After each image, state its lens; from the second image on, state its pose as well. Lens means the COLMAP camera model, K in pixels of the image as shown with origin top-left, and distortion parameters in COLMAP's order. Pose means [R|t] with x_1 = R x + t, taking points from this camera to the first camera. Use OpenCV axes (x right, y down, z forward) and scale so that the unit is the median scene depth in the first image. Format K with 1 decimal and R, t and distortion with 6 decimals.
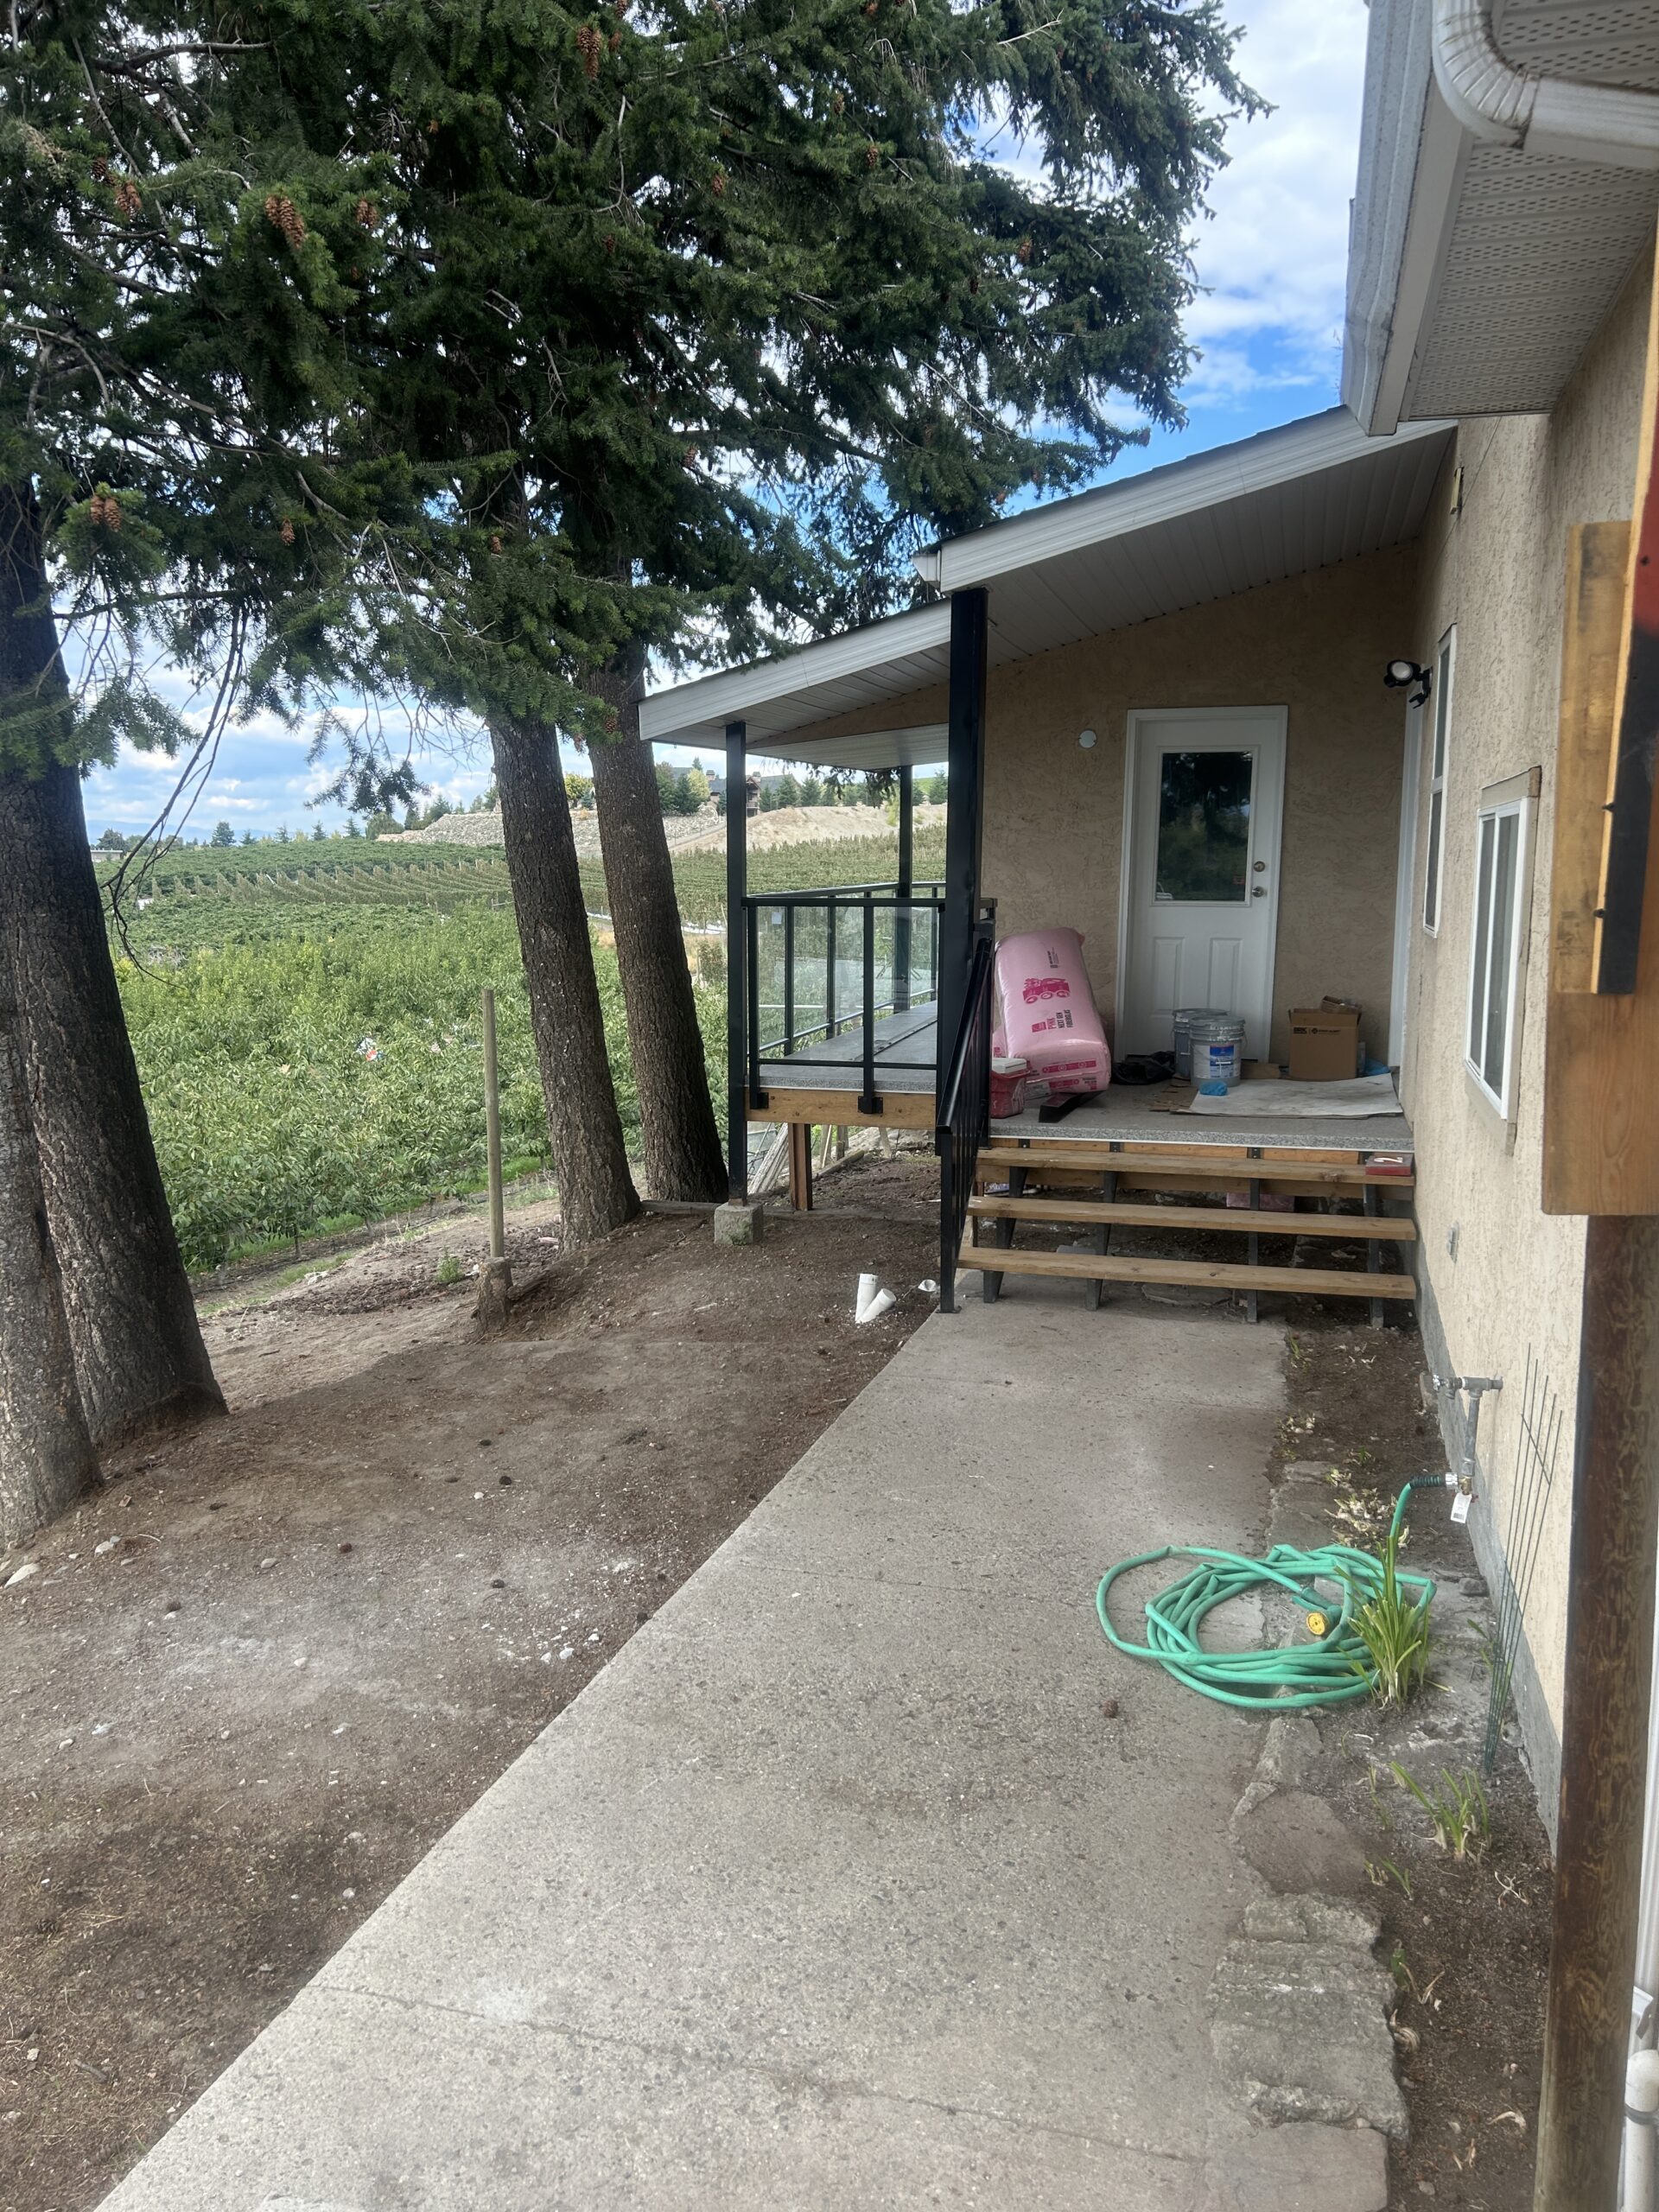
lens RADIAL K [[1656.5, 0, 829.3], [0, 1656.5, 1122.4], [0, 0, 1]] dist [0.061103, -0.075387]
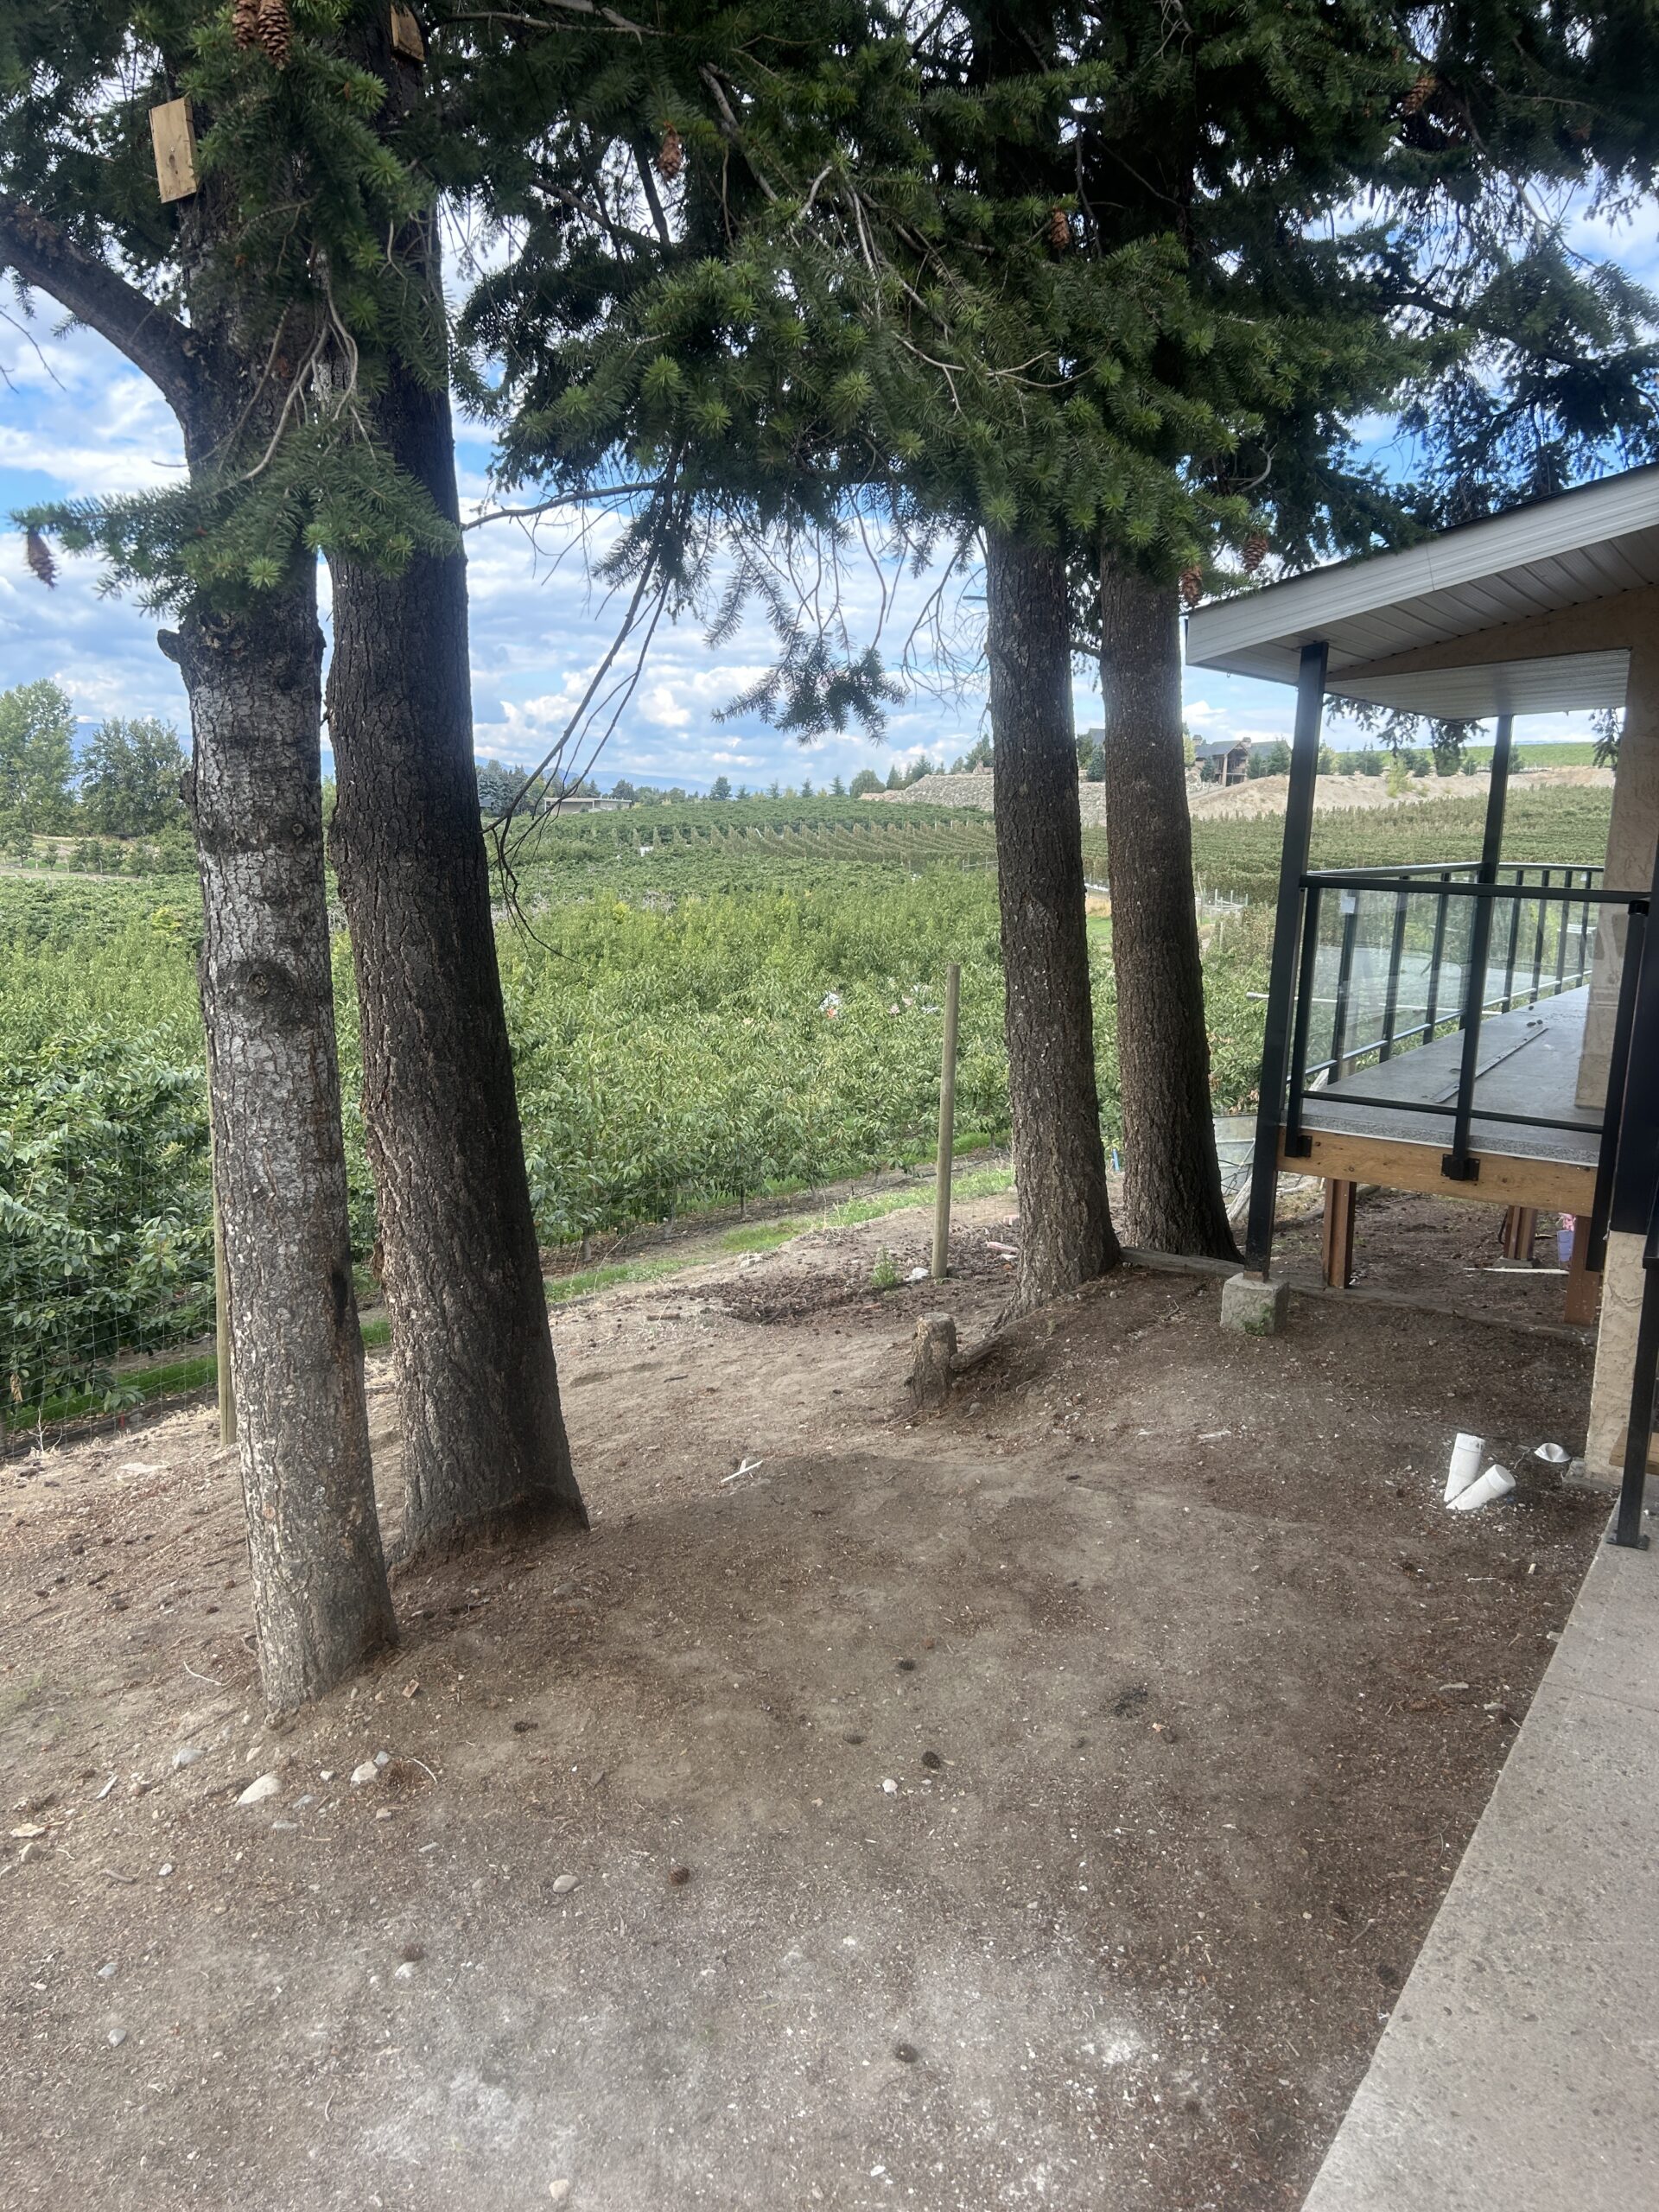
lens RADIAL K [[1656.5, 0, 814.5], [0, 1656.5, 1082.3], [0, 0, 1]] dist [0.061103, -0.075387]
pose [[0.958074, 0.081936, -0.274554, -0.069811], [-0.082764, 0.996532, 0.008587, -0.044979], [0.274305, 0.014497, 0.961533, 0.307919]]
